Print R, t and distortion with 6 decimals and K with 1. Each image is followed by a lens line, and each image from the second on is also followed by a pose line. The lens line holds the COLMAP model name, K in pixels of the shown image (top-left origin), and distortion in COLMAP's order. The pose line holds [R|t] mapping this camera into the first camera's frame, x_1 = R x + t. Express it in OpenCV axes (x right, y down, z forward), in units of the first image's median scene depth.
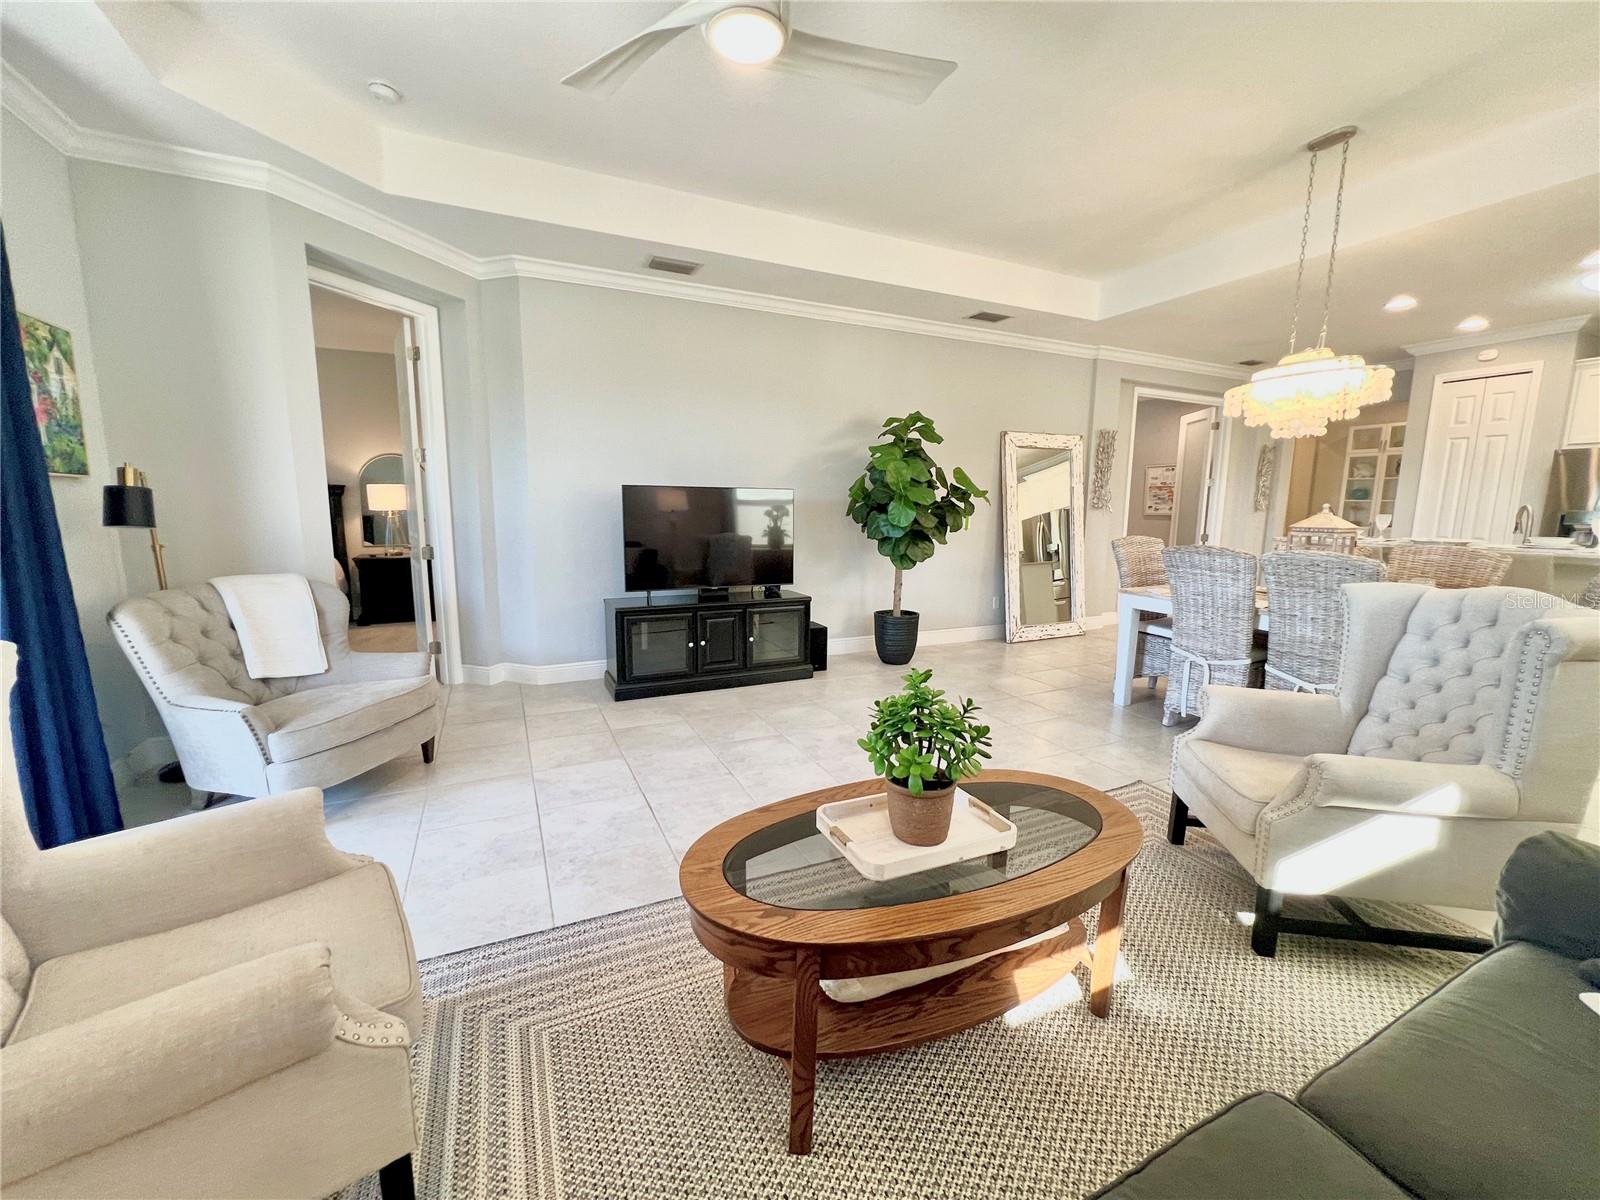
lens RADIAL K [[642.3, 0, 795.8], [0, 642.3, 599.3], [0, 0, 1]] dist [-0.005234, 0.001073]
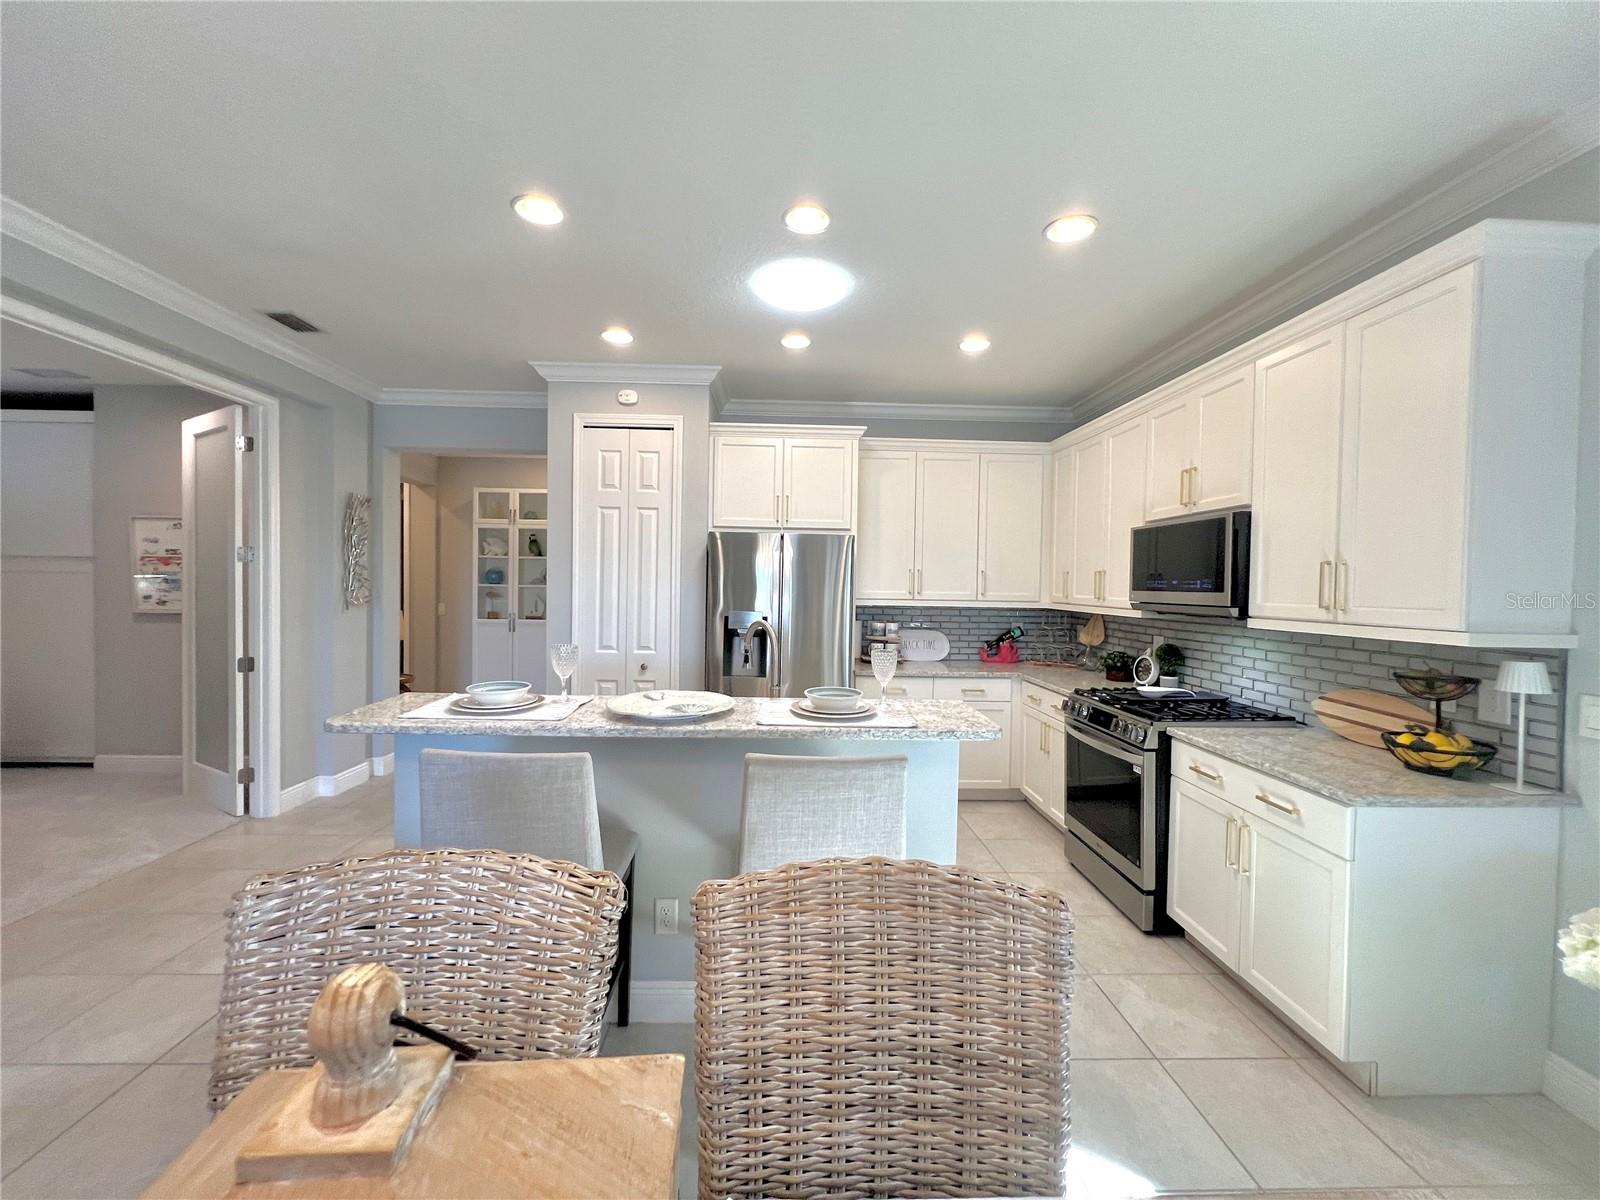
lens RADIAL K [[642.3, 0, 800.1], [0, 642.3, 600.1], [0, 0, 1]] dist [-0.005234, 0.001073]
pose [[0.388512, -0.025746, 0.921084, 0.527165], [0.121784, 0.992275, -0.023632, -0.122950], [-0.913360, 0.121355, 0.388646, 0.619183]]
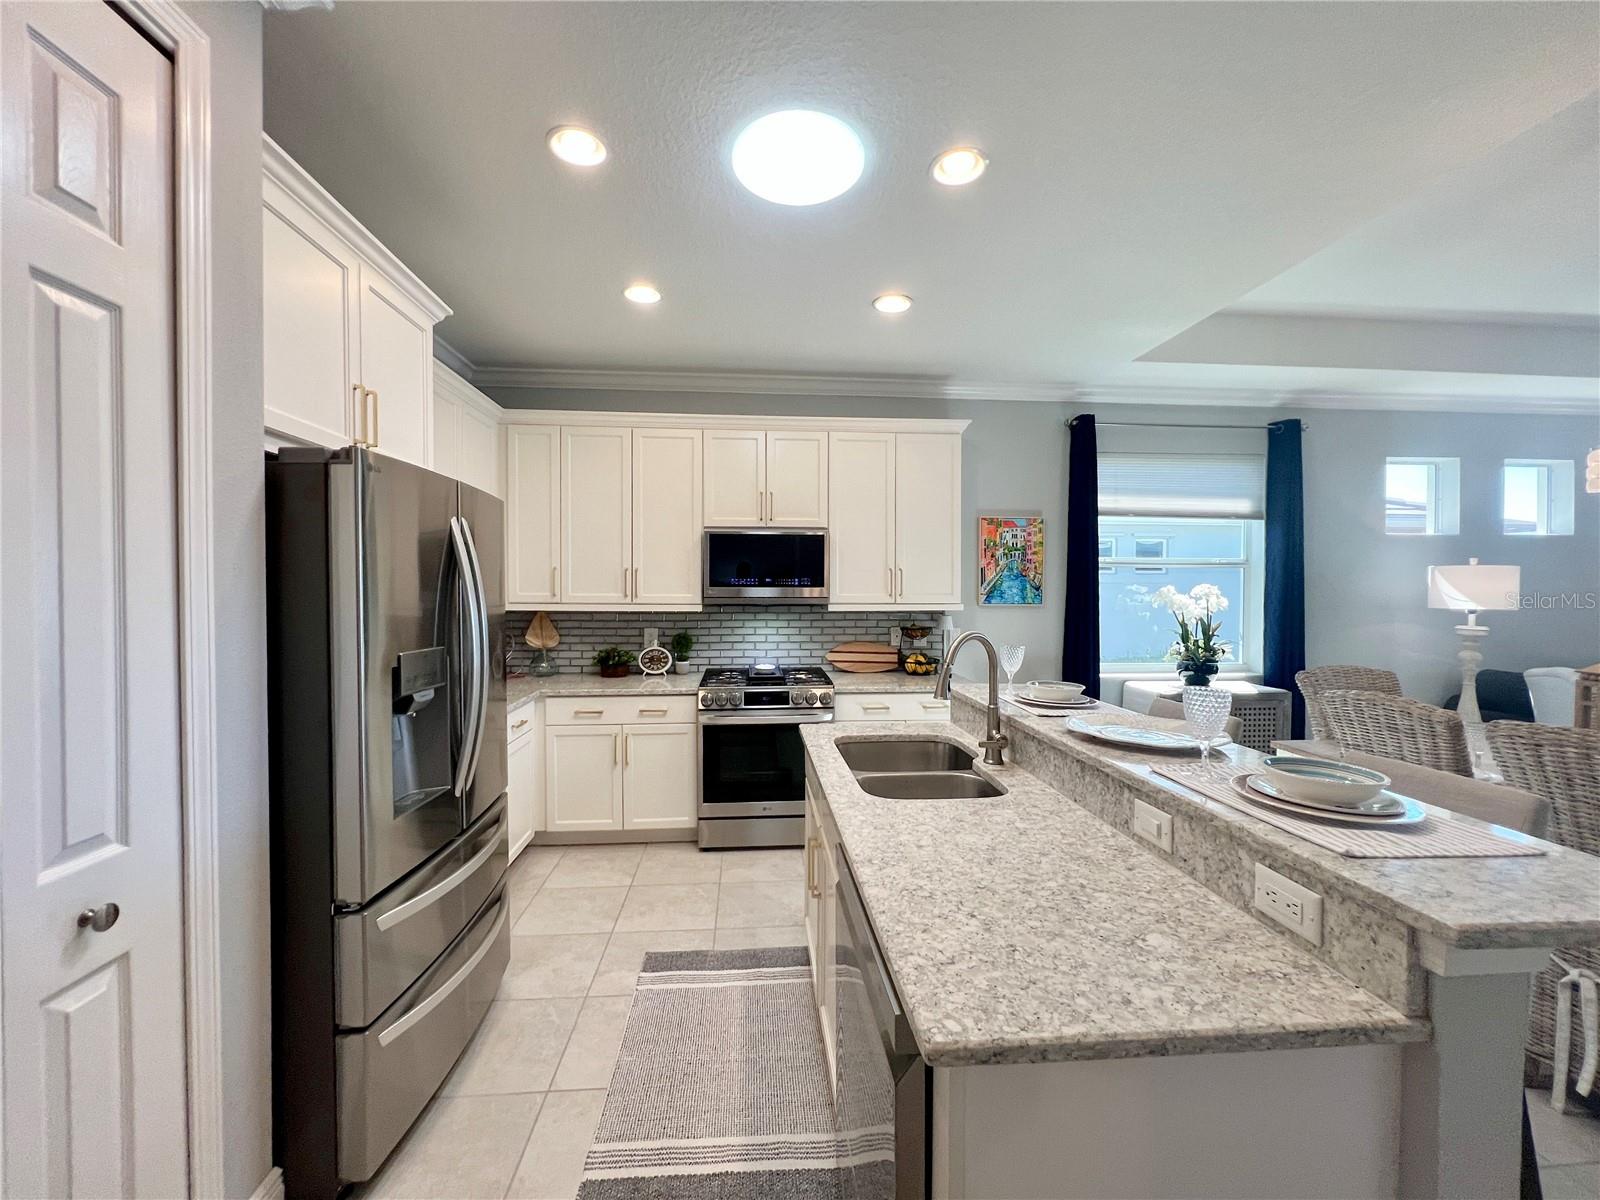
lens RADIAL K [[642.3, 0, 789.1], [0, 642.3, 598.6], [0, 0, 1]] dist [-0.005234, 0.001073]
pose [[-0.933921, -0.016214, 0.357113, 0.914029], [0.042451, 0.986872, 0.155825, -0.205718], [-0.354951, 0.160688, -0.920972, 1.217408]]
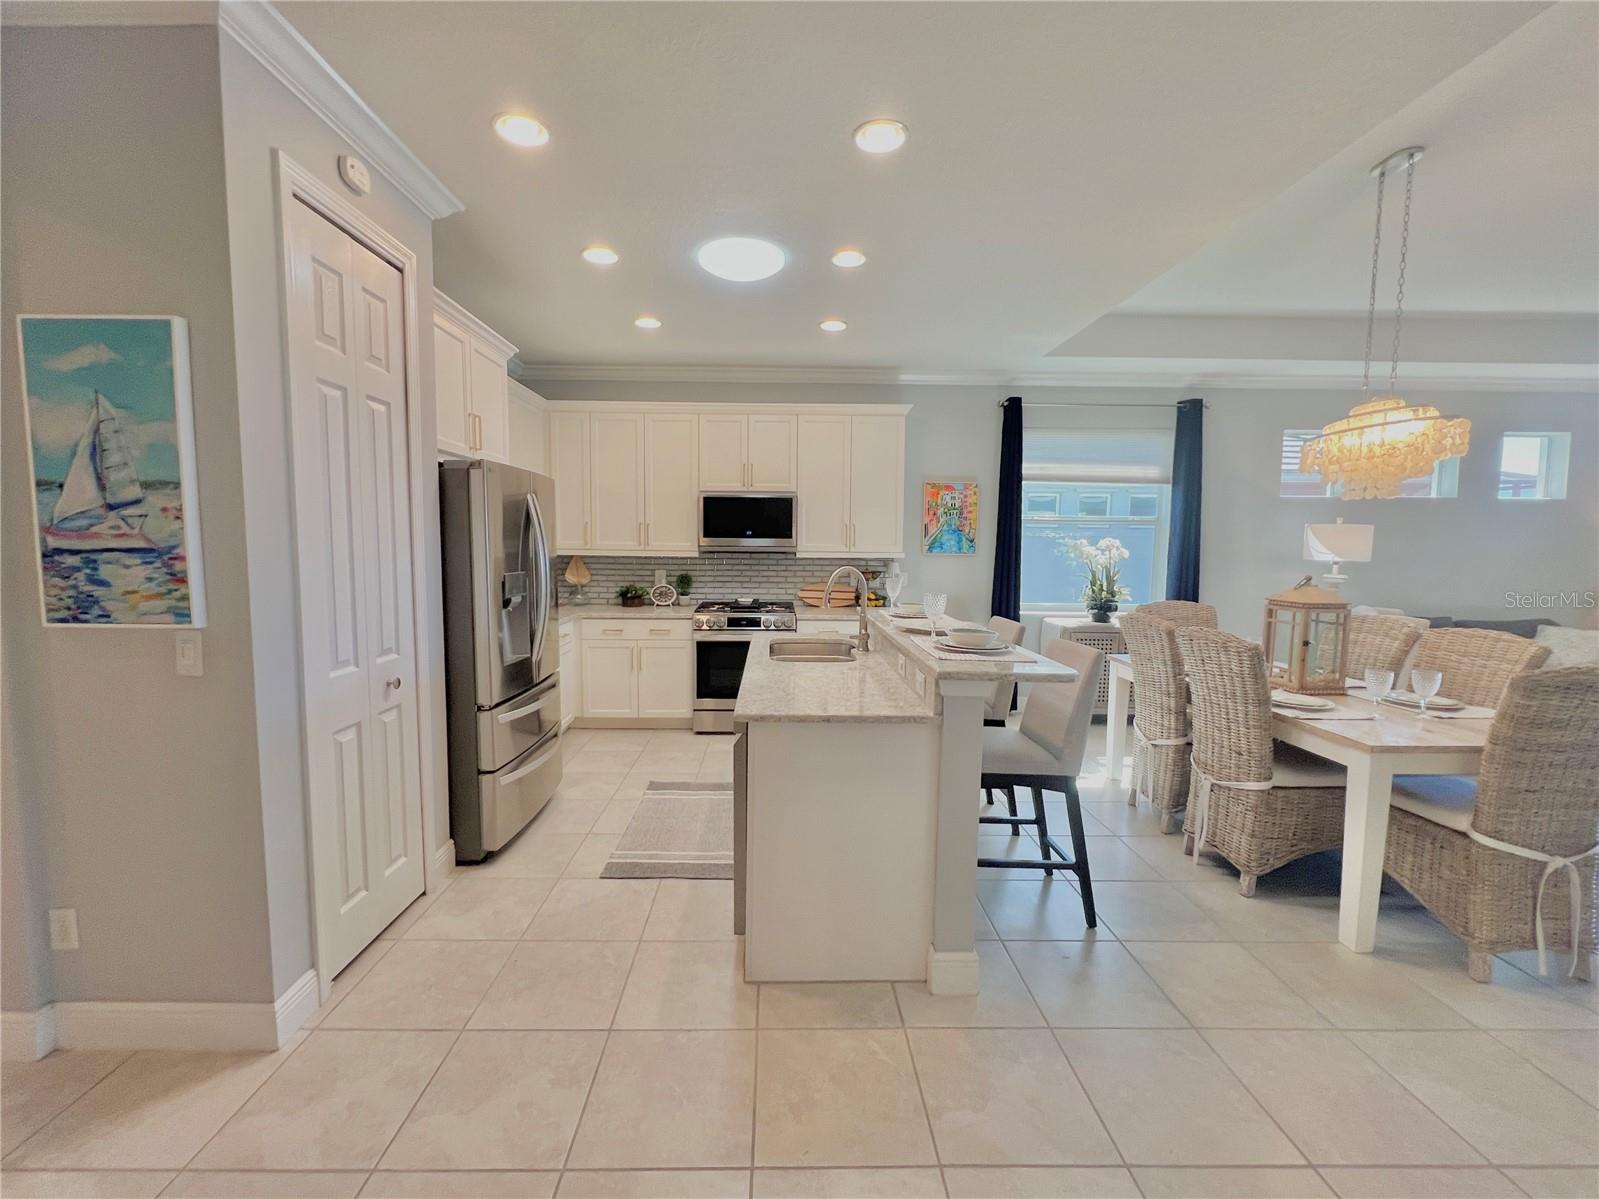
lens RADIAL K [[641.9, 0, 769.8], [0, 641.9, 595.4], [0, 0, 1]] dist [-0.005234, 0.001073]
pose [[-0.907033, -0.052355, 0.417791, 0.767722], [0.045424, 0.974281, 0.220709, -0.231342], [-0.418601, 0.219168, -0.881328, 1.391176]]
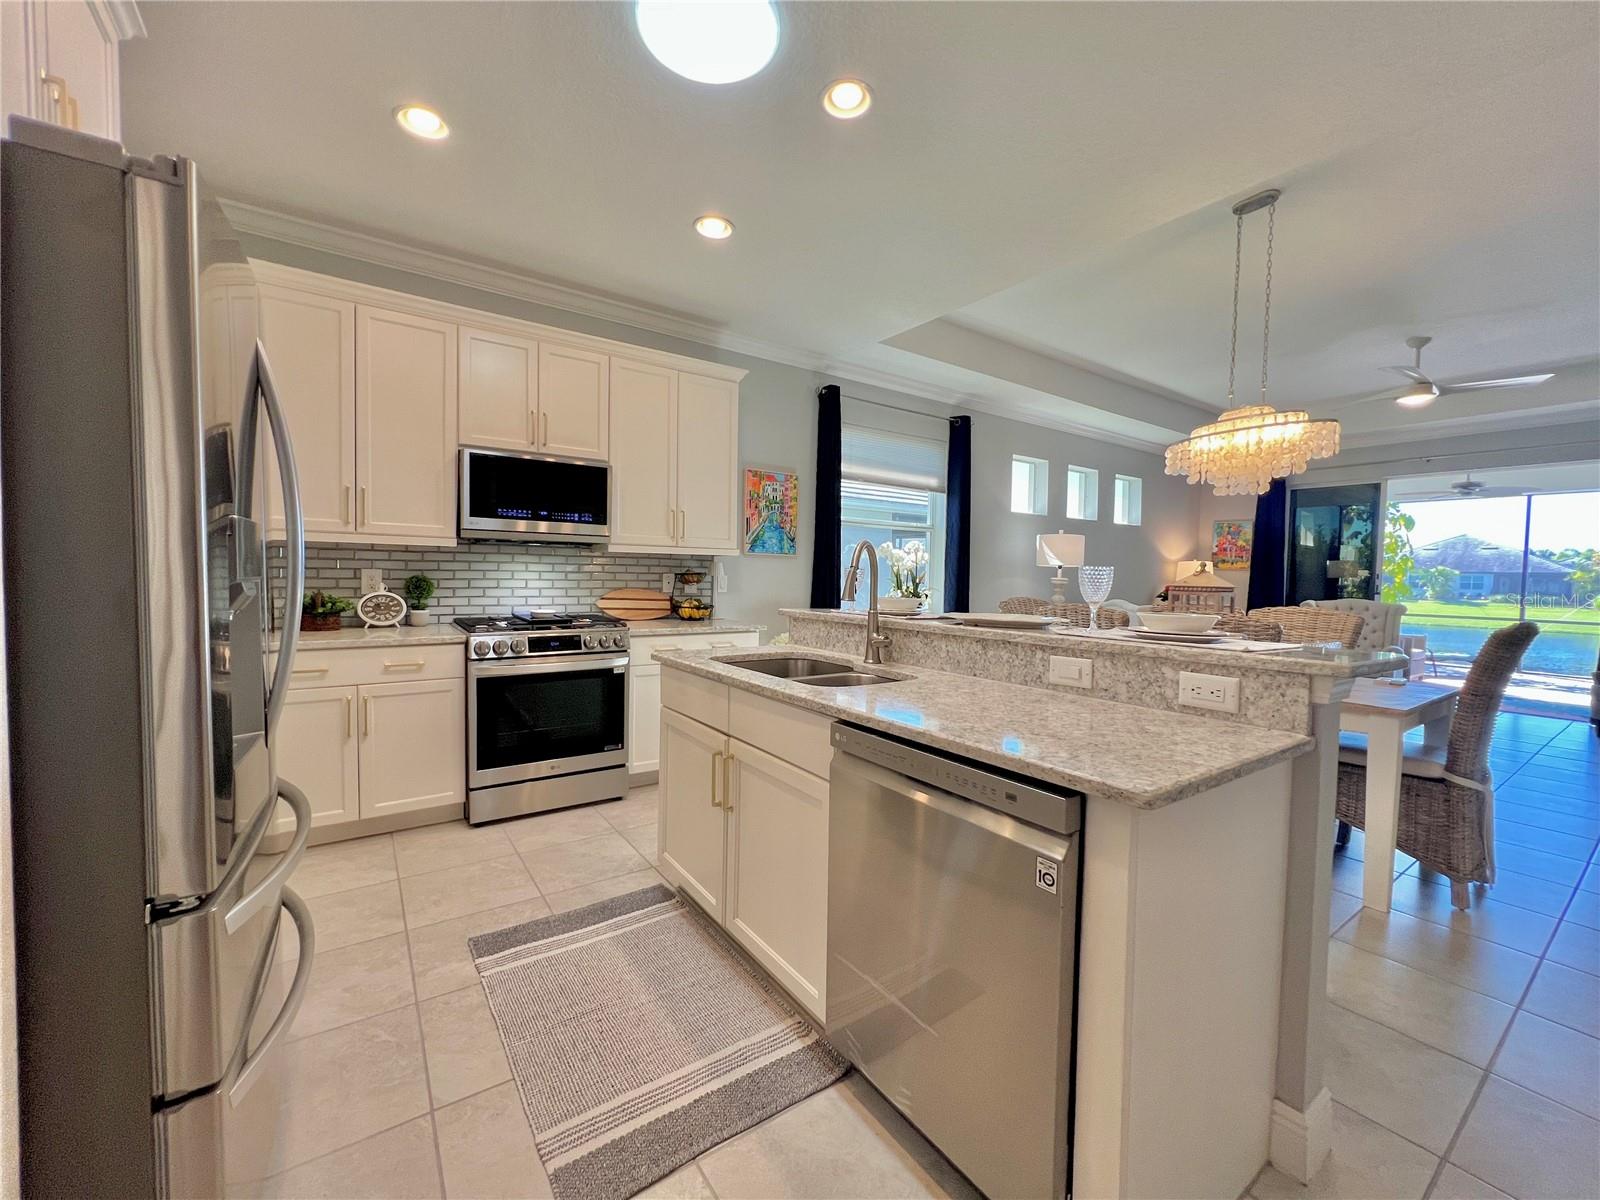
lens RADIAL K [[642.3, 0, 798.0], [0, 642.3, 599.0], [0, 0, 1]] dist [-0.005234, 0.001073]
pose [[-0.985752, -0.021563, -0.166818, 1.054679], [-0.052659, 0.981457, 0.184307, -0.160338], [0.159750, 0.190466, -0.968609, 1.229535]]
